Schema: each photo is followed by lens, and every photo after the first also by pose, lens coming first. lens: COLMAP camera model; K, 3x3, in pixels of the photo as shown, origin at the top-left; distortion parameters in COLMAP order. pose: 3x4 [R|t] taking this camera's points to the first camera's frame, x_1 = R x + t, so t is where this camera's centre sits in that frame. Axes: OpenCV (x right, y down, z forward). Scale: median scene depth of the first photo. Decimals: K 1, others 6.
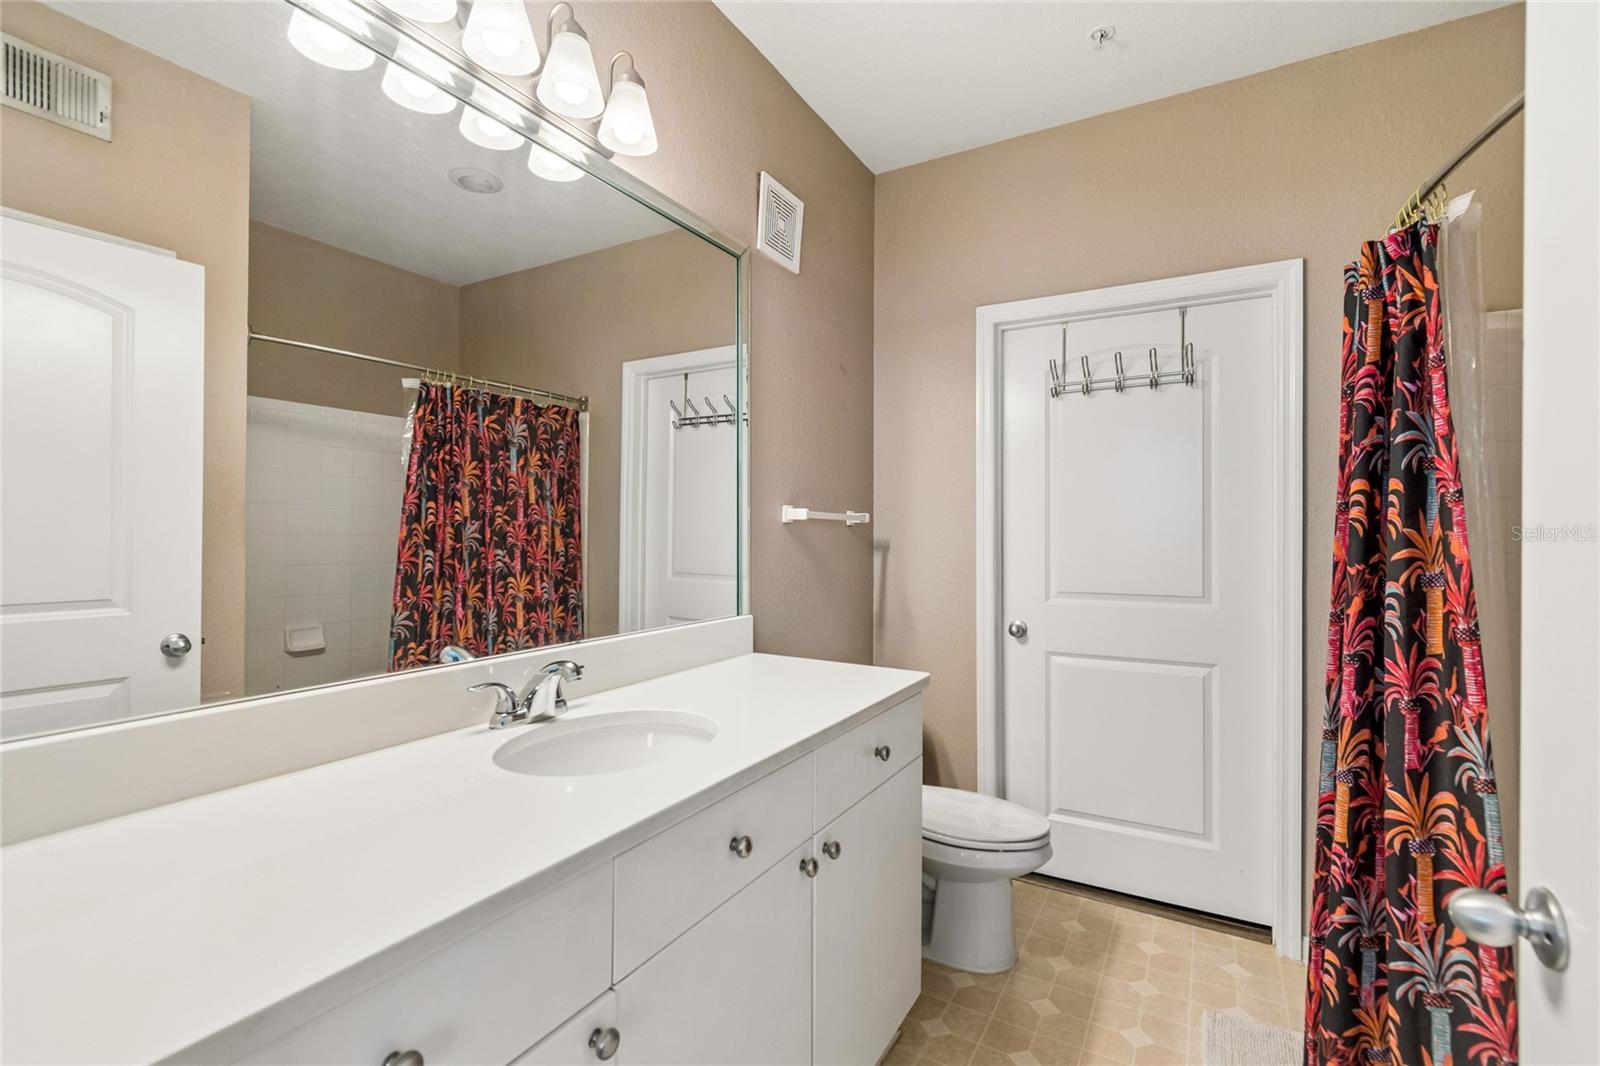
lens RADIAL K [[712.1, 0, 800.0], [0, 712.1, 533.0], [0, 0, 1]] dist [0.000925, -0.000306]
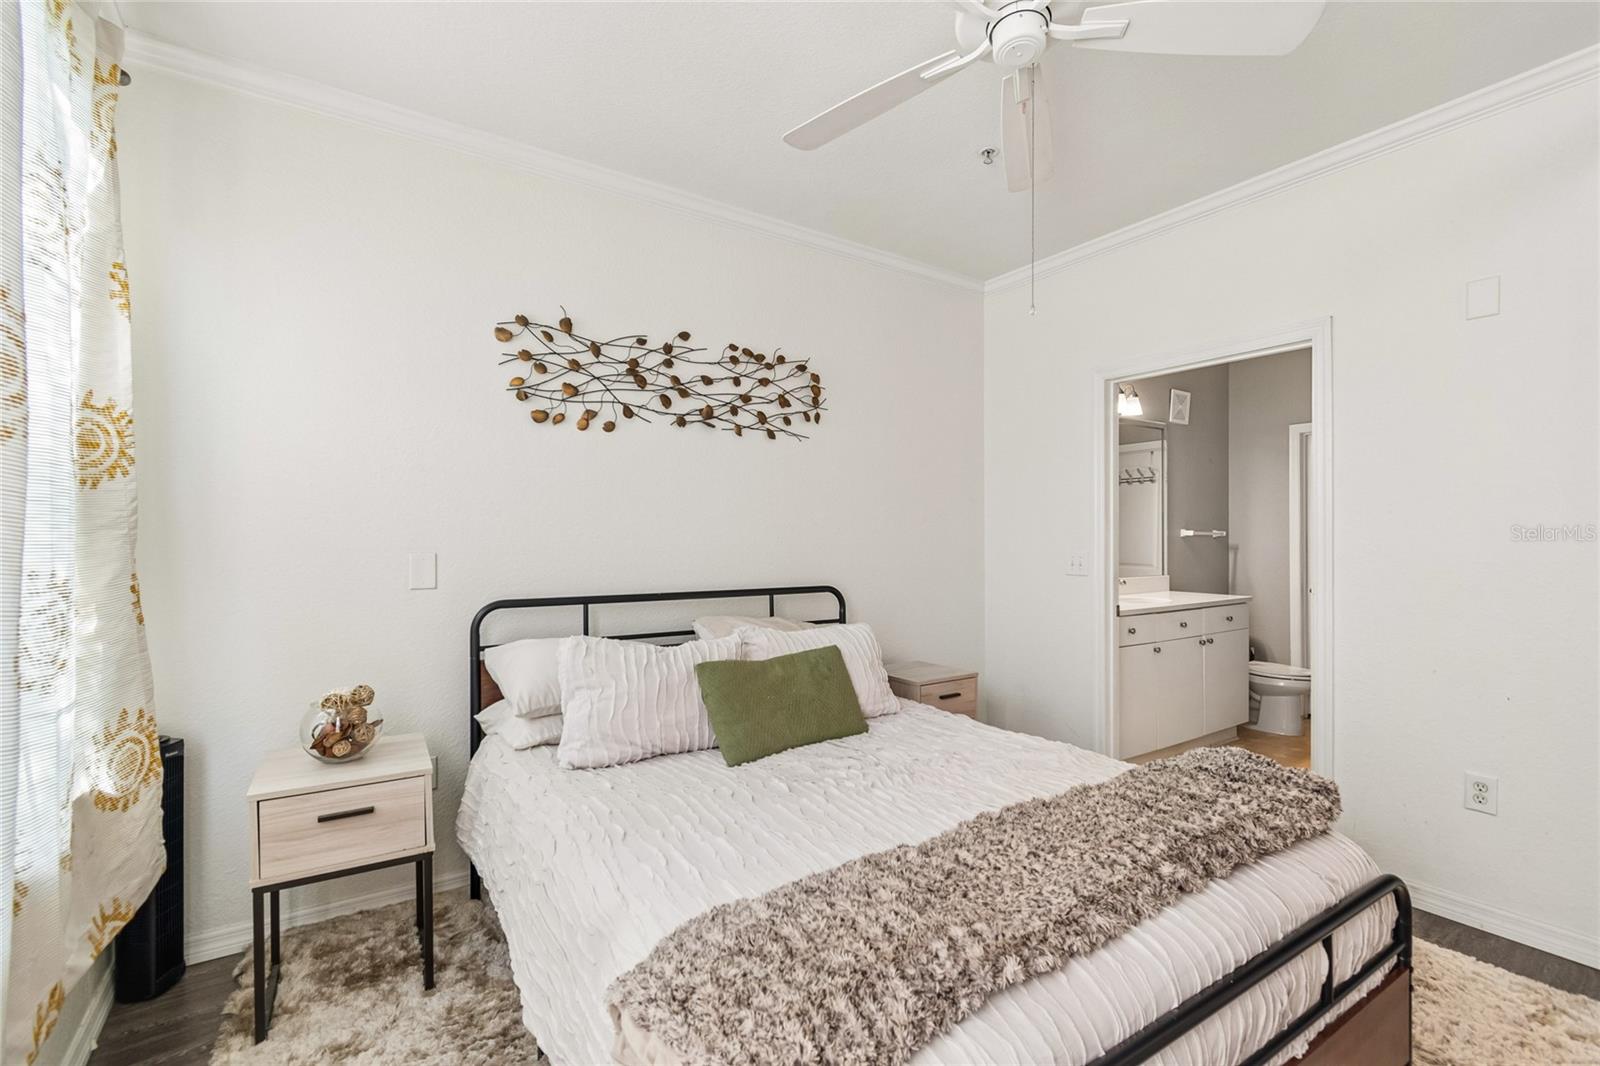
lens RADIAL K [[712.1, 0, 800.0], [0, 712.1, 533.0], [0, 0, 1]] dist [0.000925, -0.000306]
pose [[0.899680, -0.003438, -0.436536, -0.125685], [0.002180, 0.999992, -0.003383, -0.022012], [0.436544, 0.002092, 0.899680, -1.568769]]
